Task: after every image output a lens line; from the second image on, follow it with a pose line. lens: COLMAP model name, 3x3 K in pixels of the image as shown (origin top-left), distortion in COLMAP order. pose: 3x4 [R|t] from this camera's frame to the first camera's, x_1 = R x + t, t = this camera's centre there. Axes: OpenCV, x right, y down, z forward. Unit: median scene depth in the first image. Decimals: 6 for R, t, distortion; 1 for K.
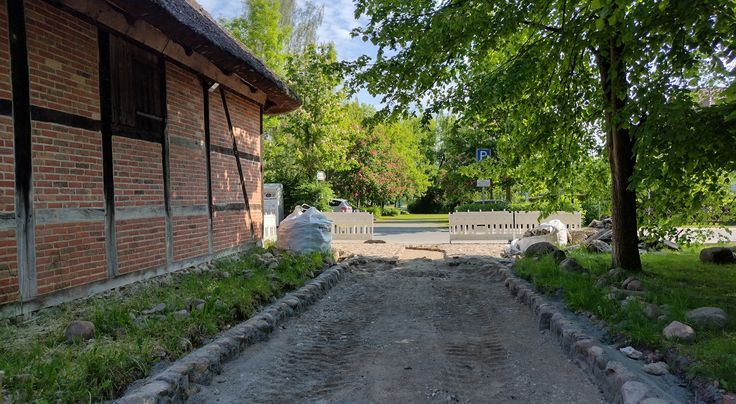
lens RADIAL K [[547.2, 0, 368.0], [0, 547.2, 202.0], [0, 0, 1]] dist [0.117087, -0.188256]
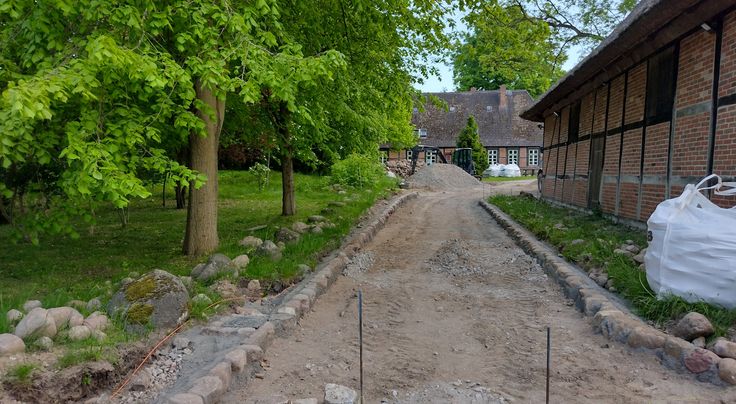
lens RADIAL K [[547.2, 0, 368.0], [0, 547.2, 202.0], [0, 0, 1]] dist [0.117087, -0.188256]
pose [[-0.999697, 0.024558, -0.001803, 0.249416], [0.024416, 0.998083, 0.056868, -0.018178], [0.003196, 0.056807, -0.998380, 2.073291]]
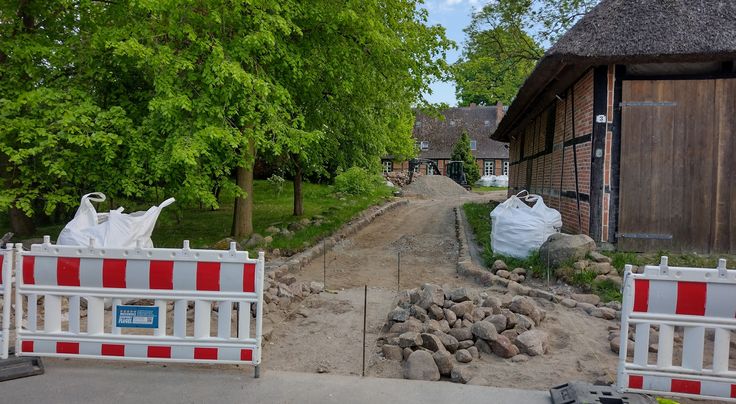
lens RADIAL K [[547.2, 0, 368.0], [0, 547.2, 202.0], [0, 0, 1]] dist [0.117087, -0.188256]
pose [[-0.999649, 0.016228, 0.020927, 0.160857], [0.017105, 0.998952, 0.042453, -0.033958], [-0.020216, 0.042796, -0.998879, 2.613418]]
